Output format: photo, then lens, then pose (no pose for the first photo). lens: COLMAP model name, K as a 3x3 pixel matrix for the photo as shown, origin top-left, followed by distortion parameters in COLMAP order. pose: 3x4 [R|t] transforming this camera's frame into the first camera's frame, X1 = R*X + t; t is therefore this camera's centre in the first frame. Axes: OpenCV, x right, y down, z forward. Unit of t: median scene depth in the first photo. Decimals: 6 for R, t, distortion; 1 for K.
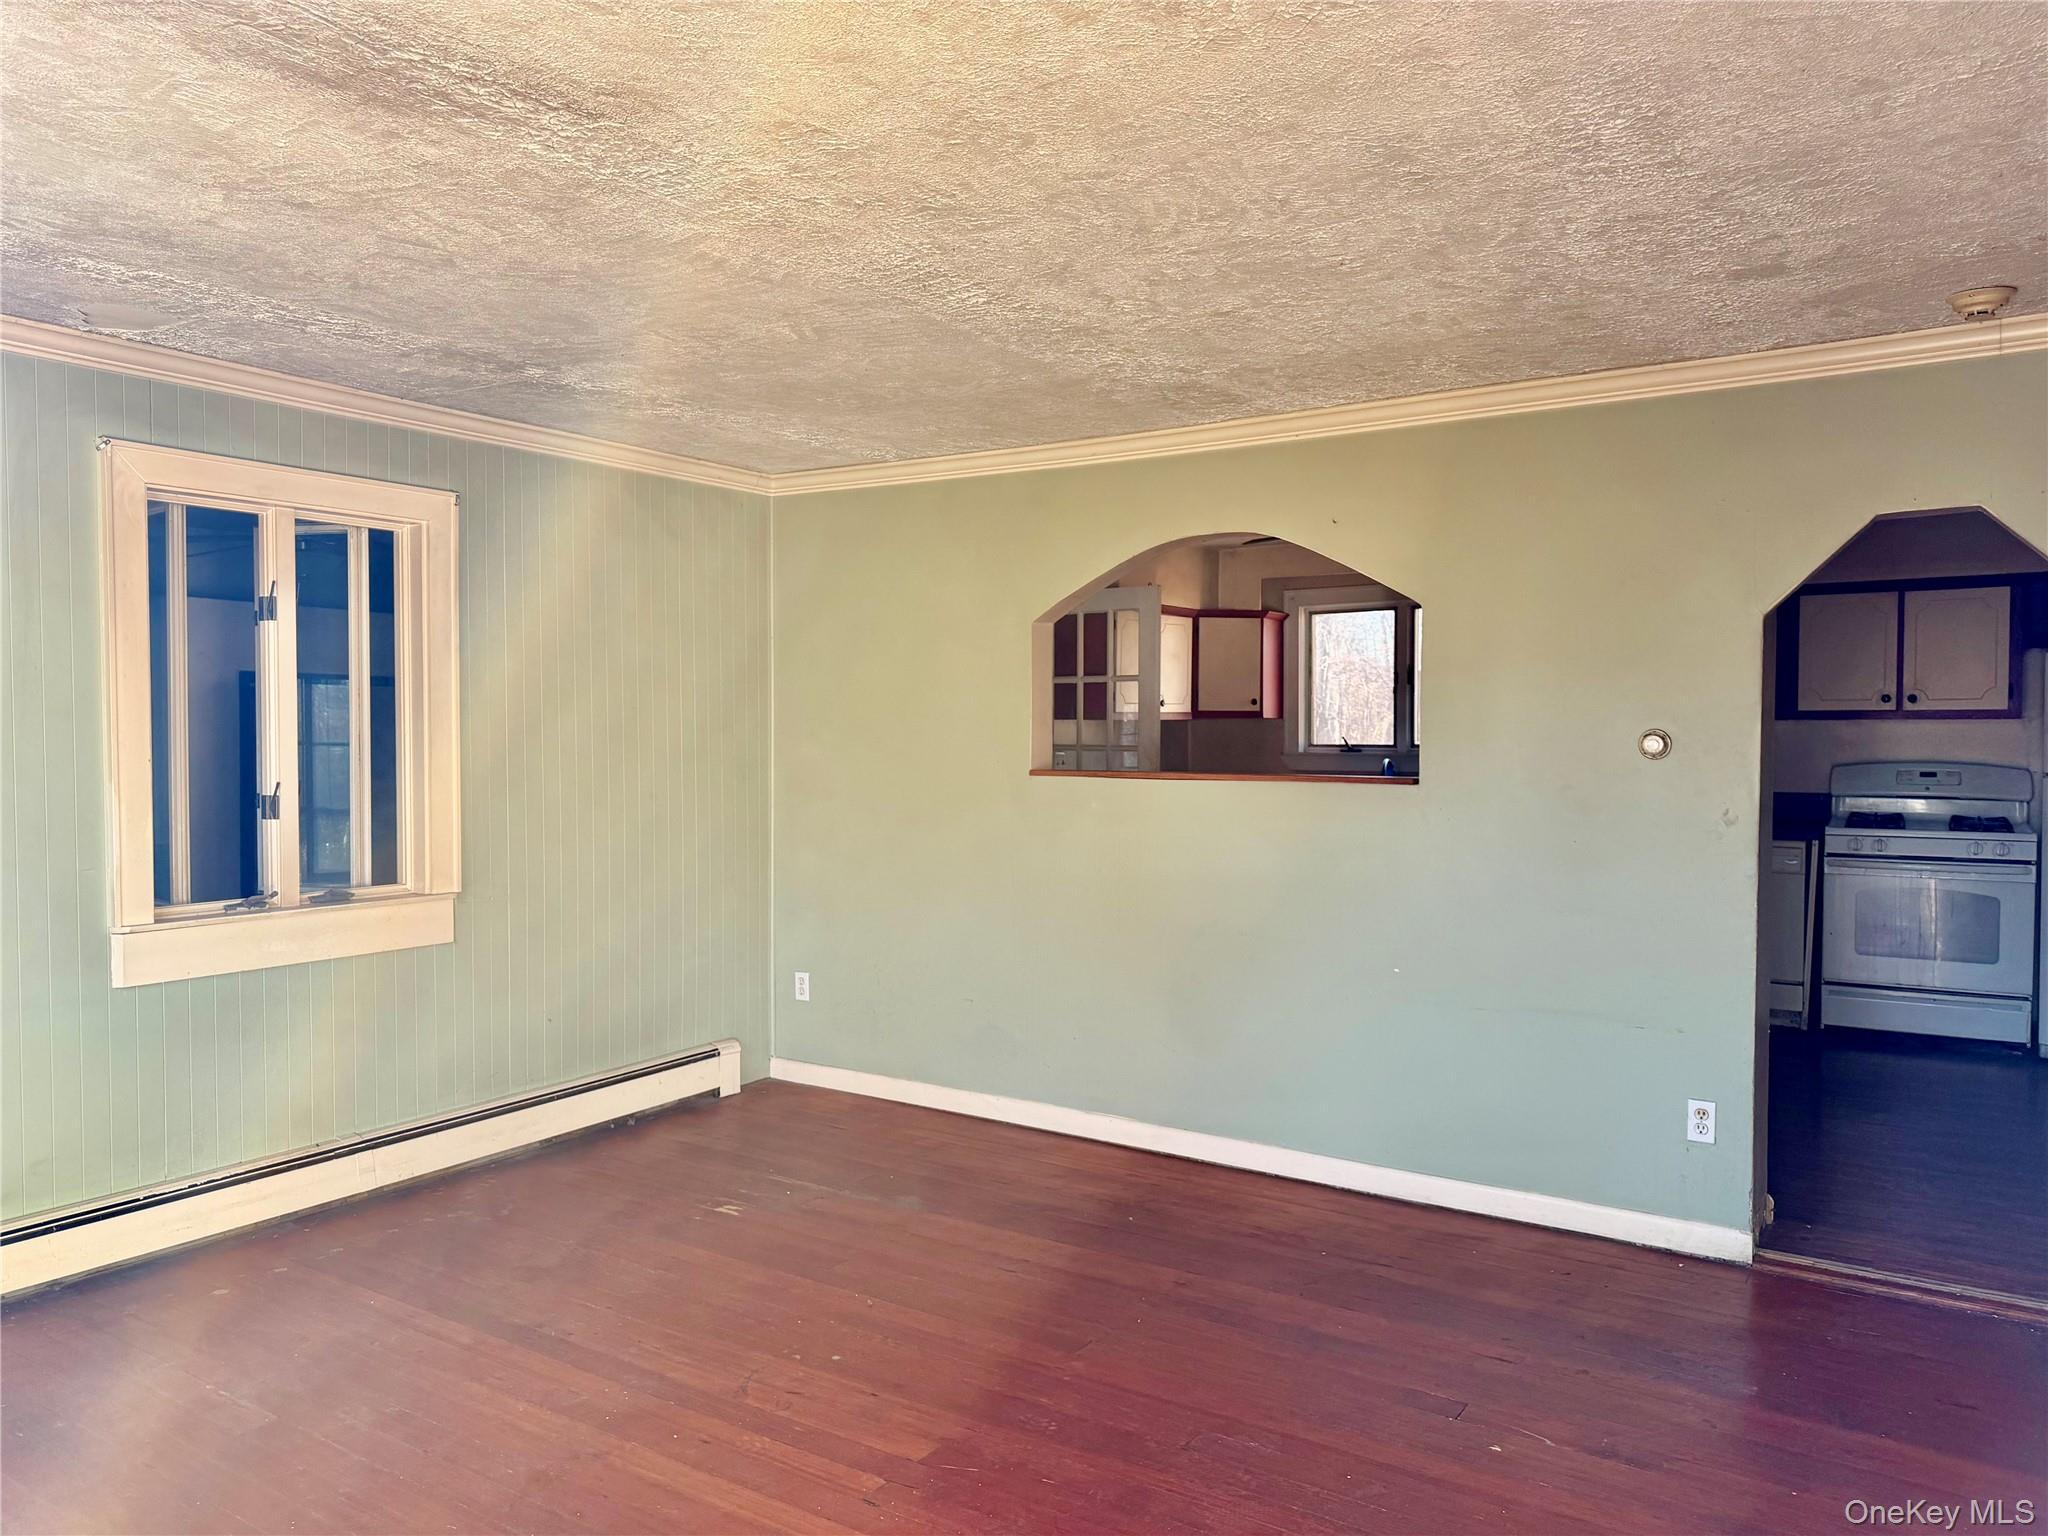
lens RADIAL K [[1455.5, 0, 1030.0], [0, 1455.5, 766.3], [0, 0, 1]] dist [0.058638, -0.070896]
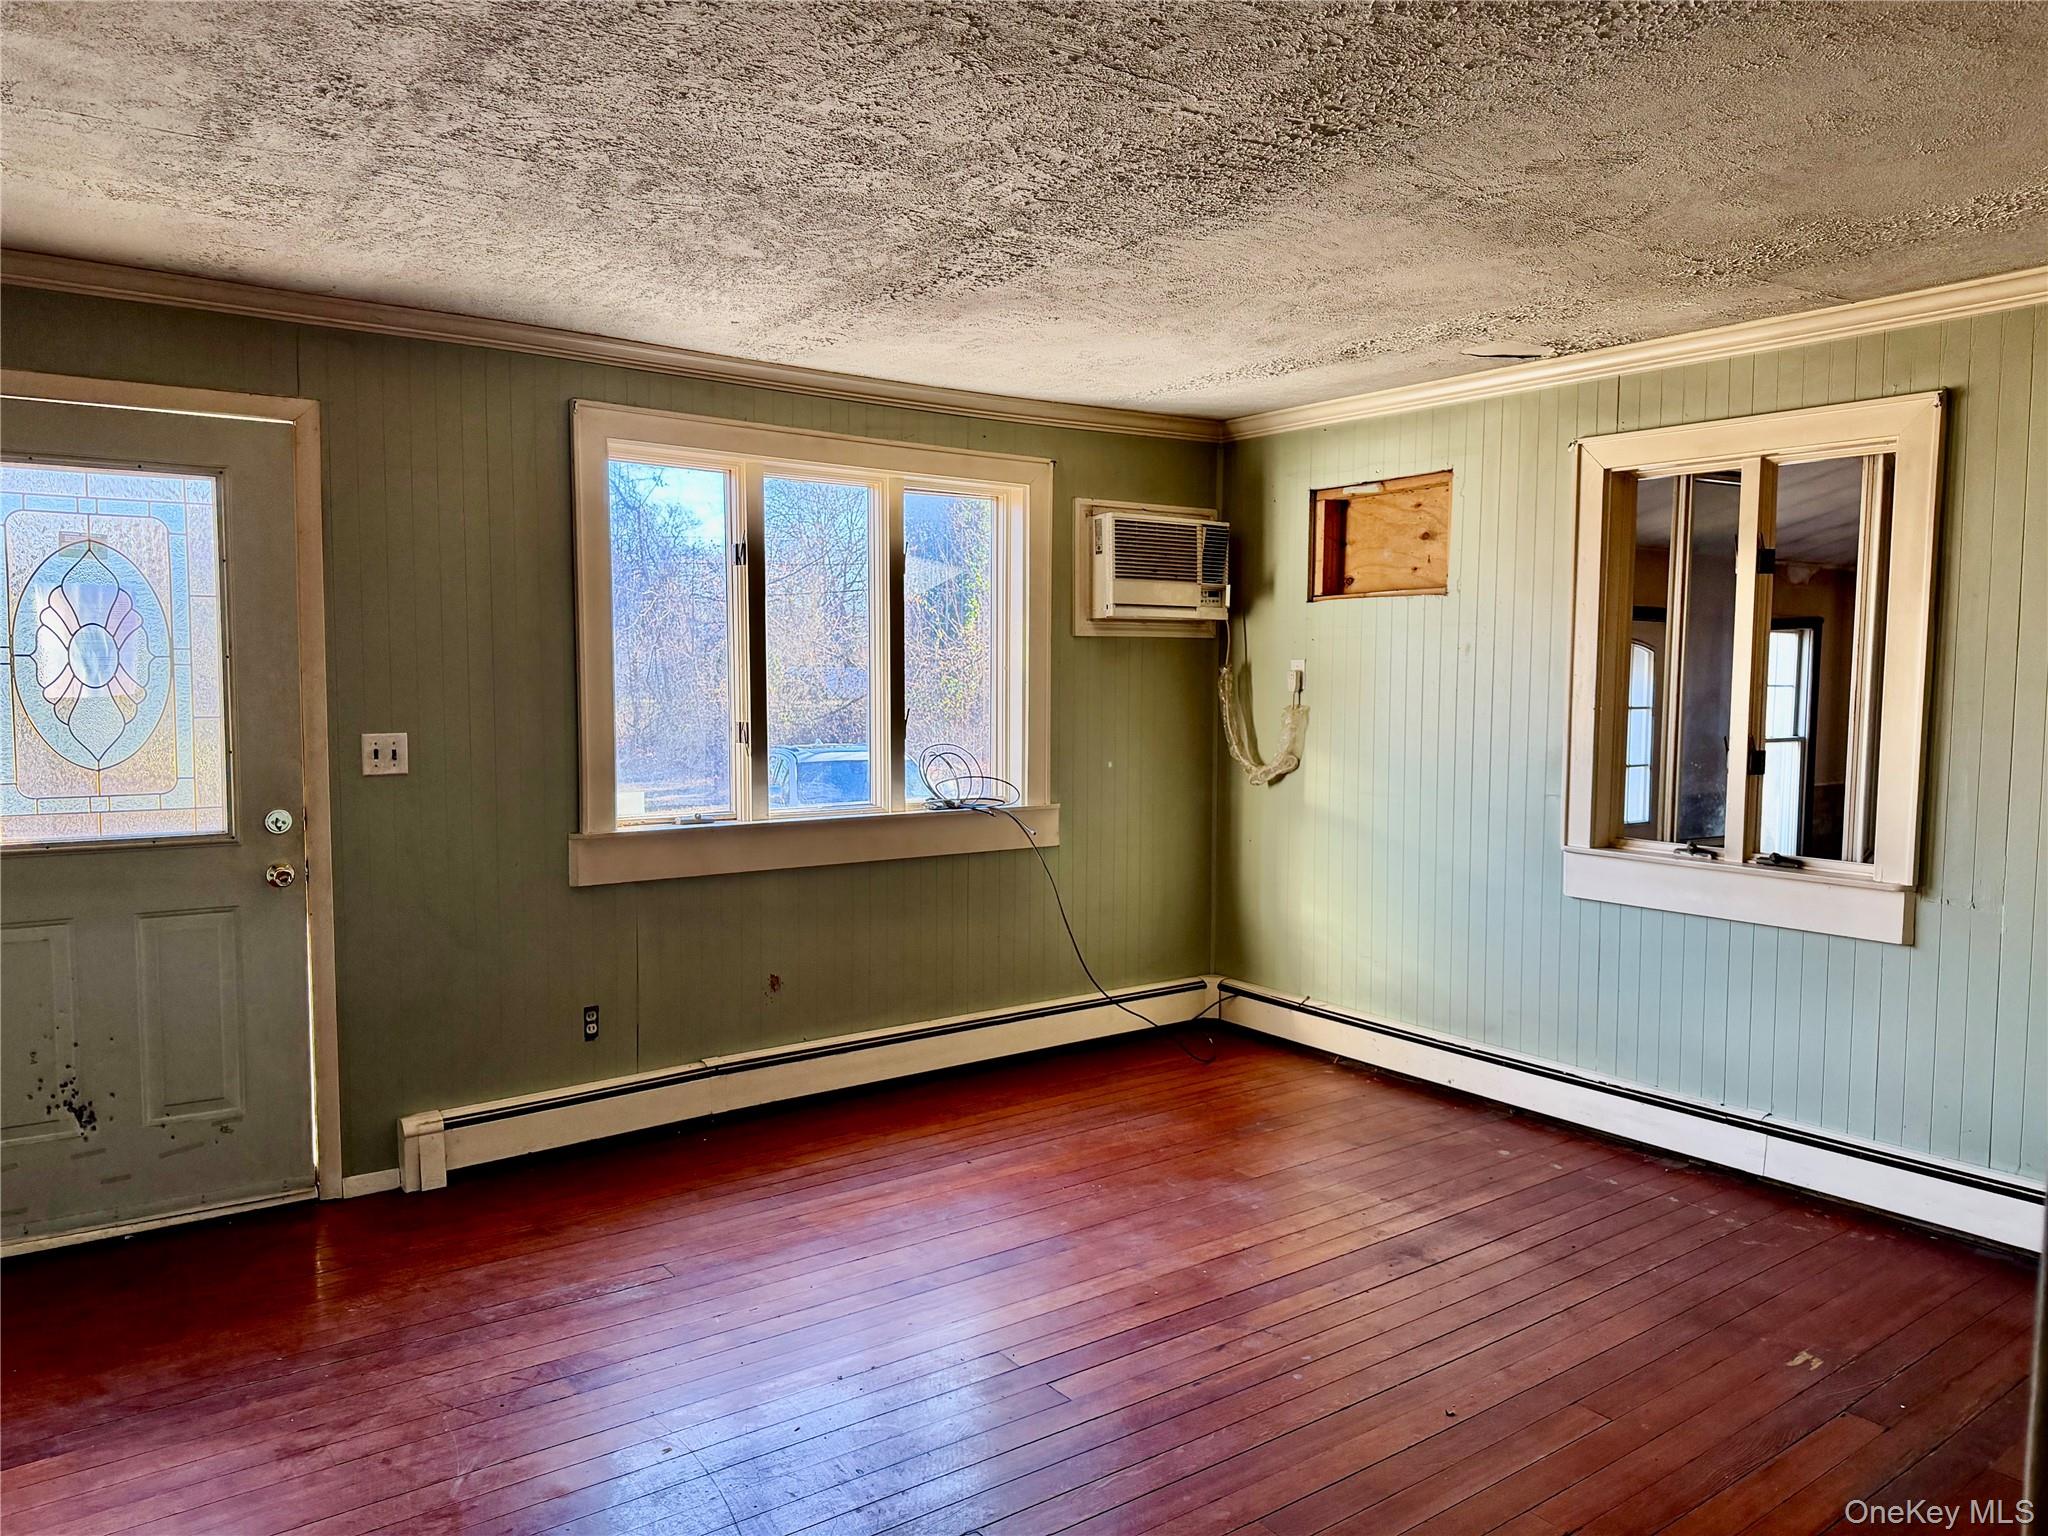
lens RADIAL K [[1455.5, 0, 1021.4], [0, 1455.5, 773.4], [0, 0, 1]] dist [0.058638, -0.070896]
pose [[-0.351753, 0.068116, -0.933611, 0.583868], [-0.026051, 0.996250, 0.082501, -0.033839], [0.935730, 0.053342, -0.348659, 0.877022]]
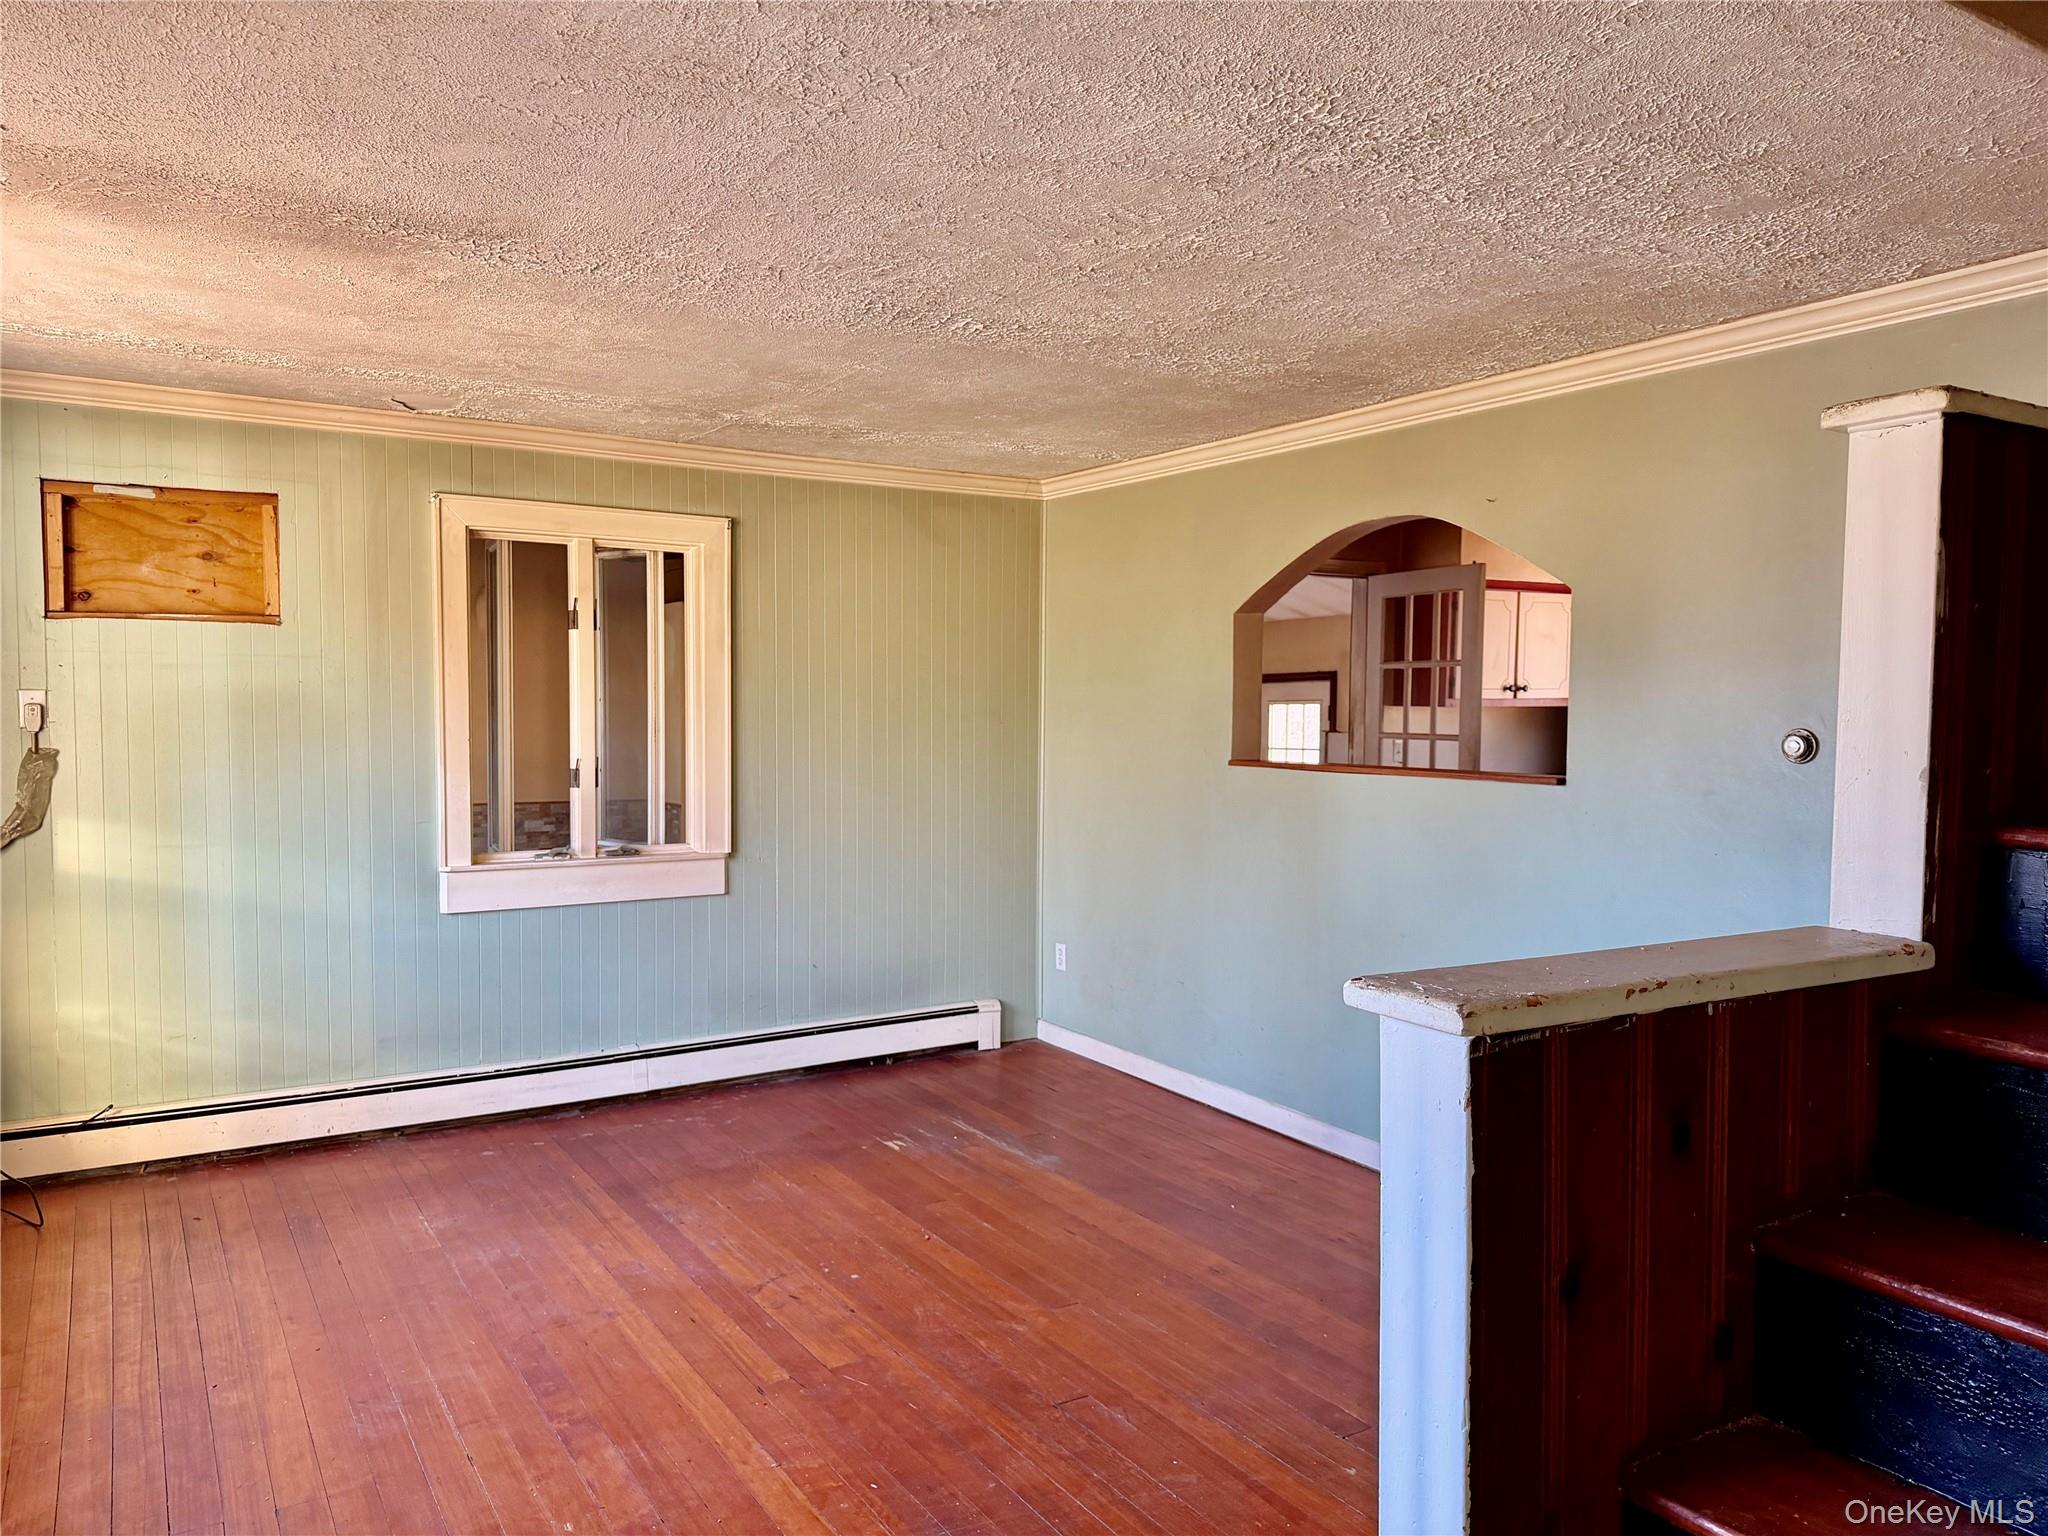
lens RADIAL K [[1455.5, 0, 1028.7], [0, 1455.5, 769.4], [0, 0, 1]] dist [0.058638, -0.070896]
pose [[0.910426, 0.022674, -0.413051, 0.345854], [-0.015173, 0.999655, 0.021433, -0.012003], [0.413394, -0.013246, 0.910456, 0.022589]]
